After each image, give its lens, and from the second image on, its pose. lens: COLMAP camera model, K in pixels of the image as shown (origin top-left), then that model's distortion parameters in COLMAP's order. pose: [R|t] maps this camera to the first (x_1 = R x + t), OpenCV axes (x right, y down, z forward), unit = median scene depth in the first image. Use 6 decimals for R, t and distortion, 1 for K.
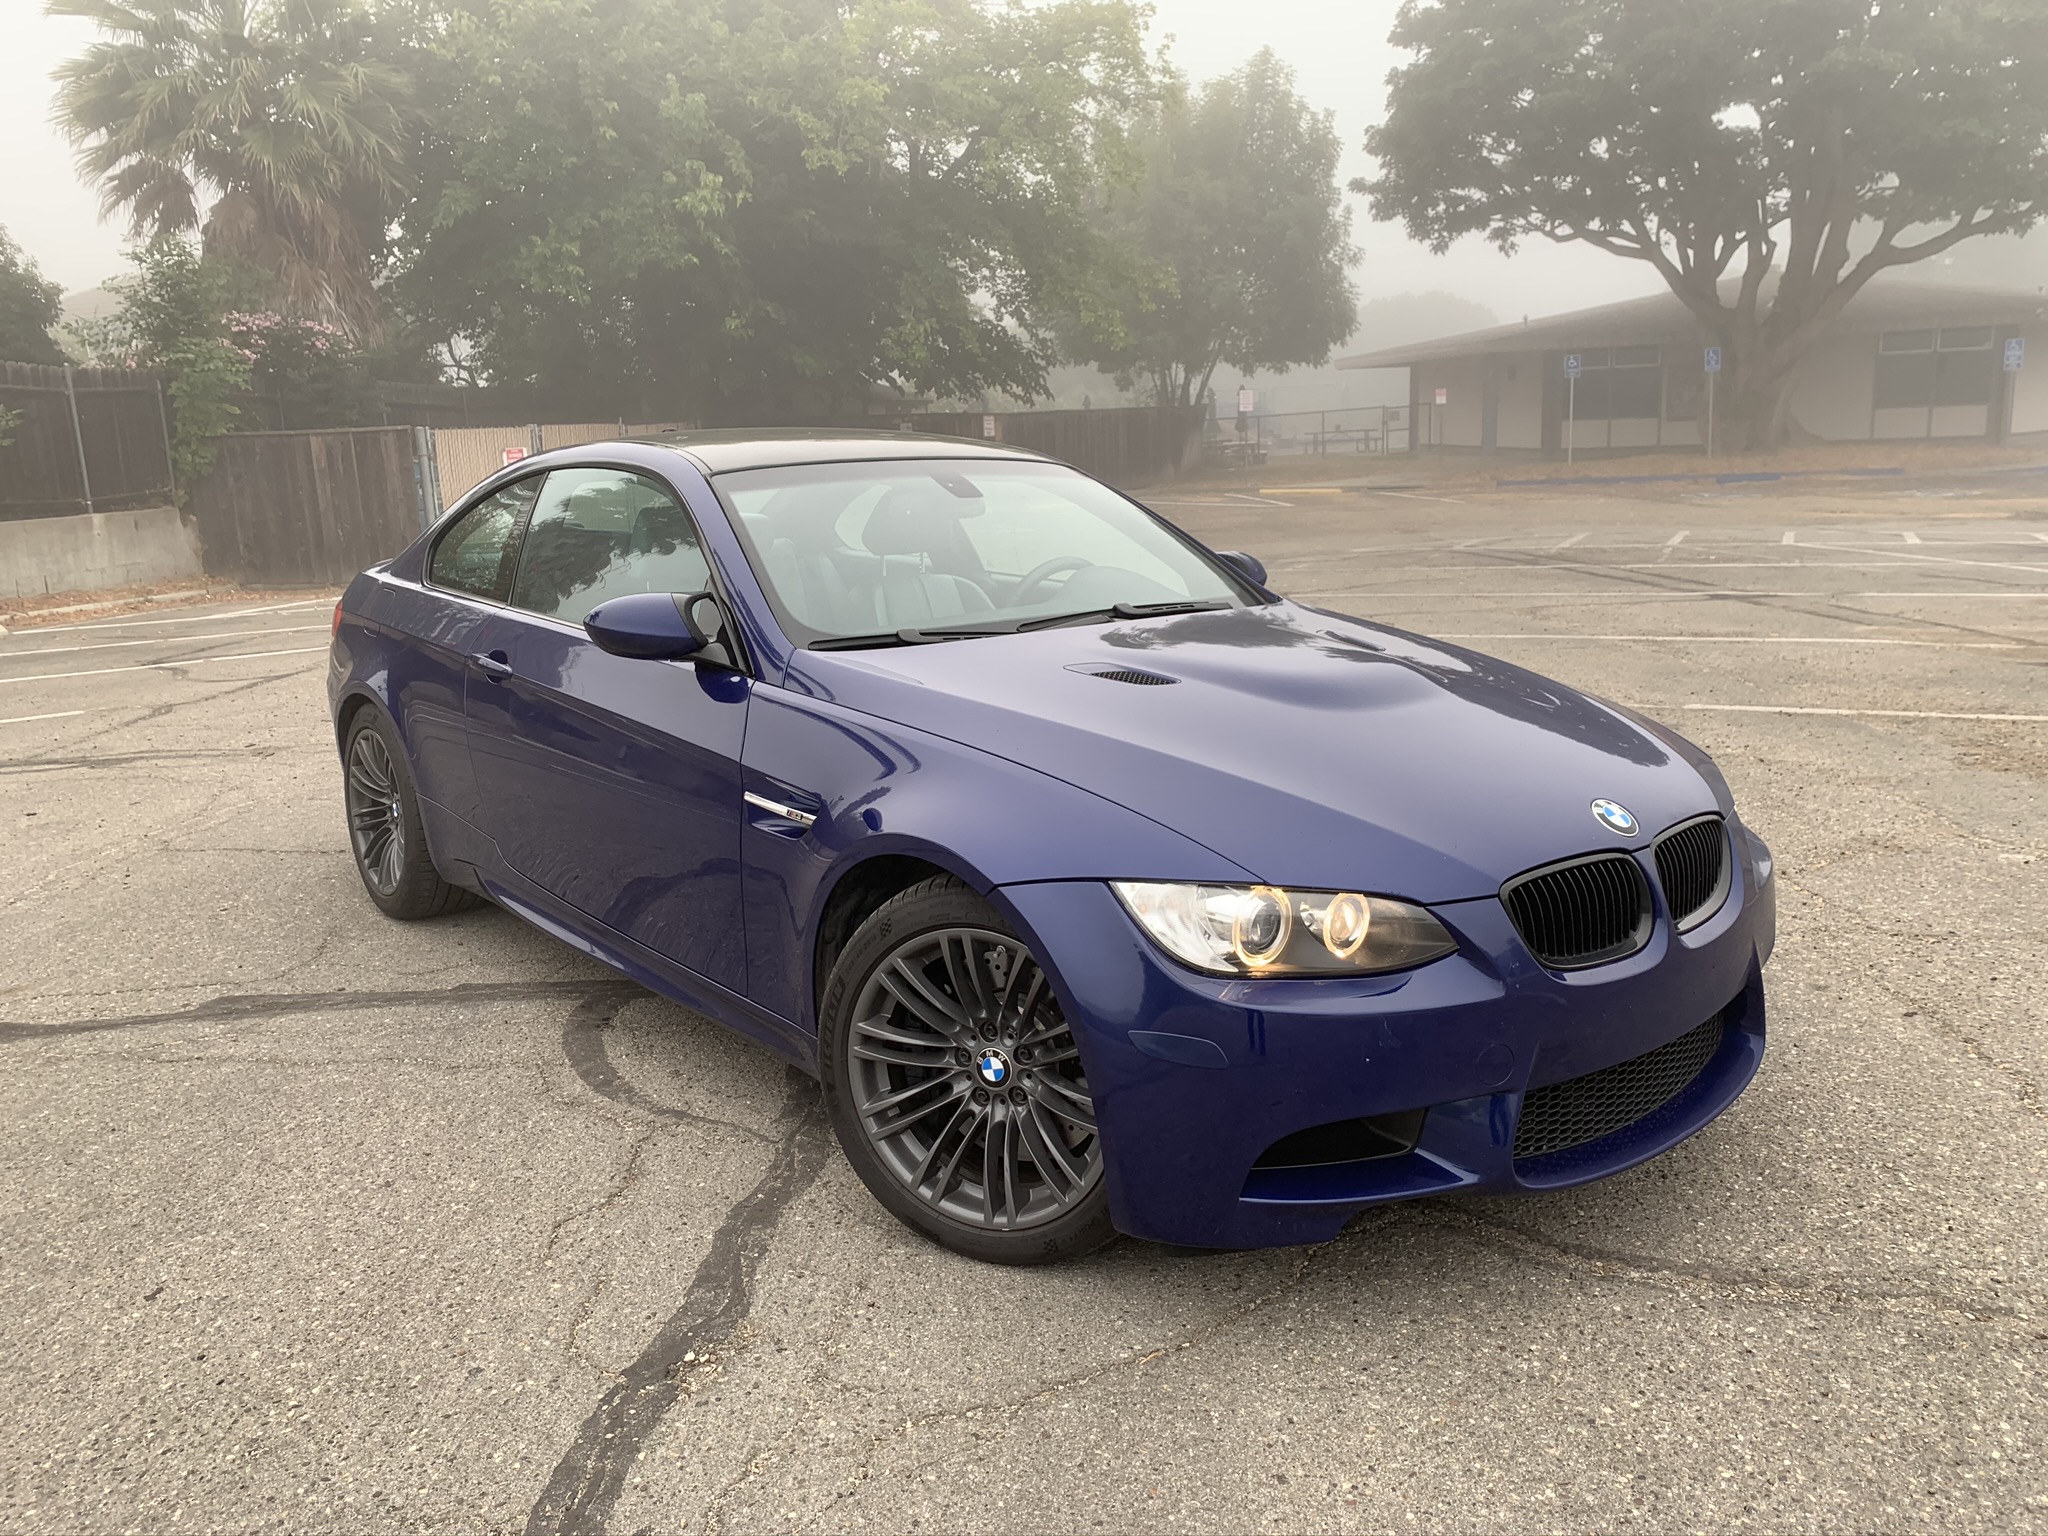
lens RADIAL K [[1568.5, 0, 1034.3], [0, 1568.5, 753.7], [0, 0, 1]] dist [0.014896, -0.007547]
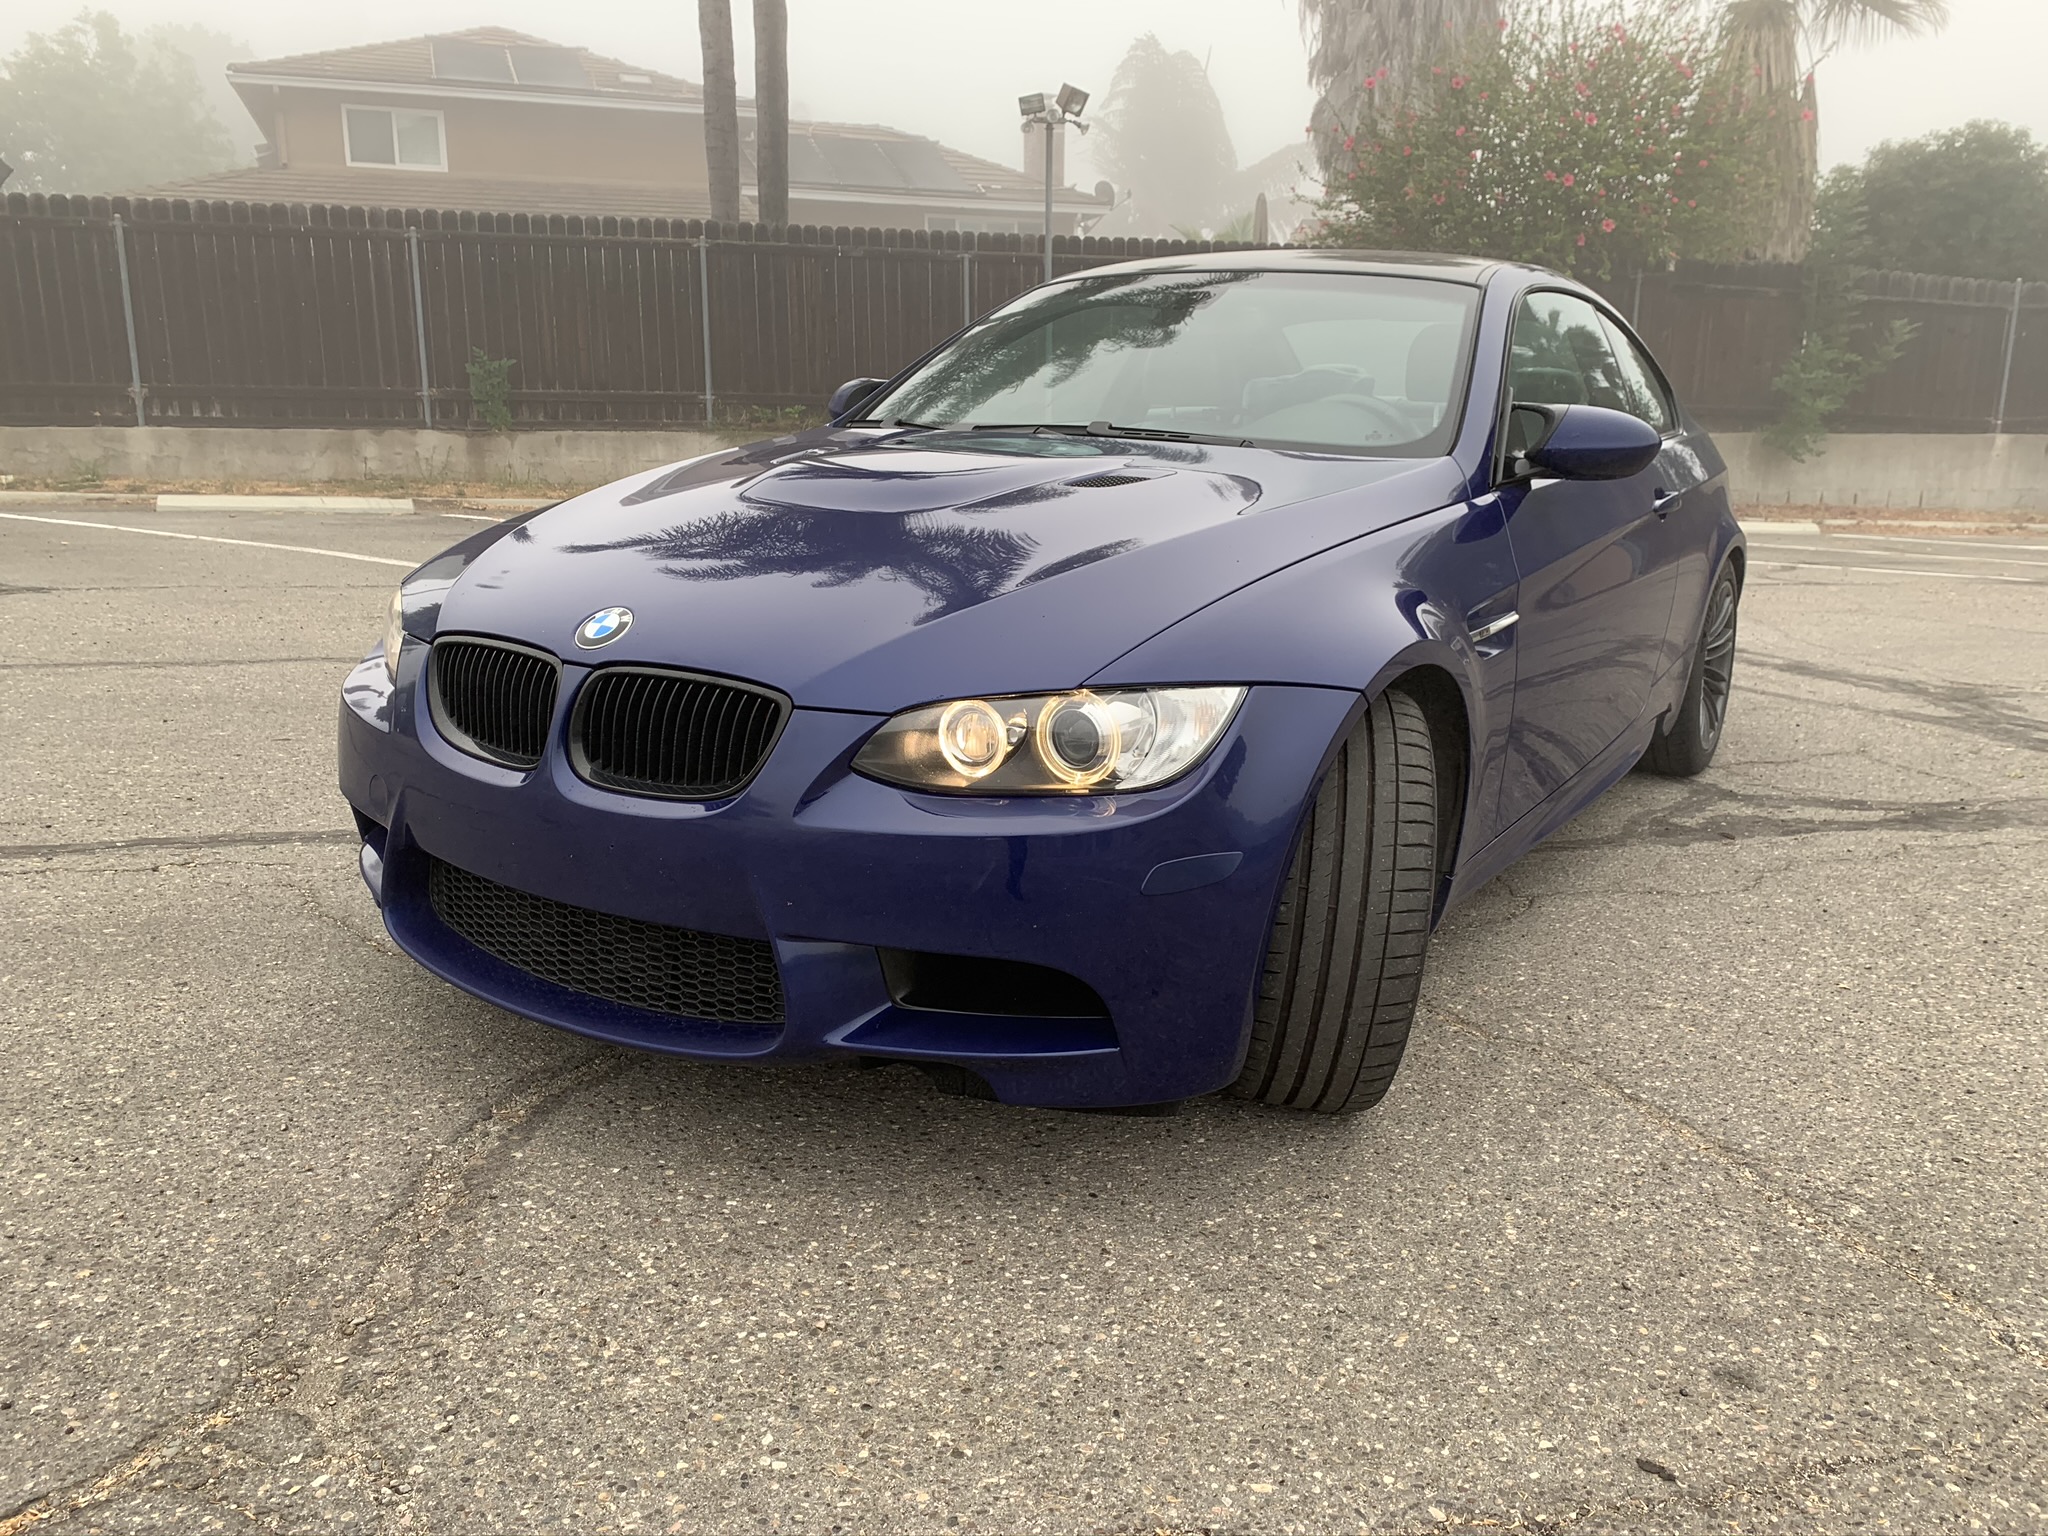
lens RADIAL K [[1568.5, 0, 1034.3], [0, 1568.5, 753.7], [0, 0, 1]] dist [0.014896, -0.007547]
pose [[0.307530, 0.249436, -0.918263, 0.132615], [-0.217807, 0.957861, 0.187248, -0.011330], [0.926275, 0.142419, 0.348900, 0.101633]]
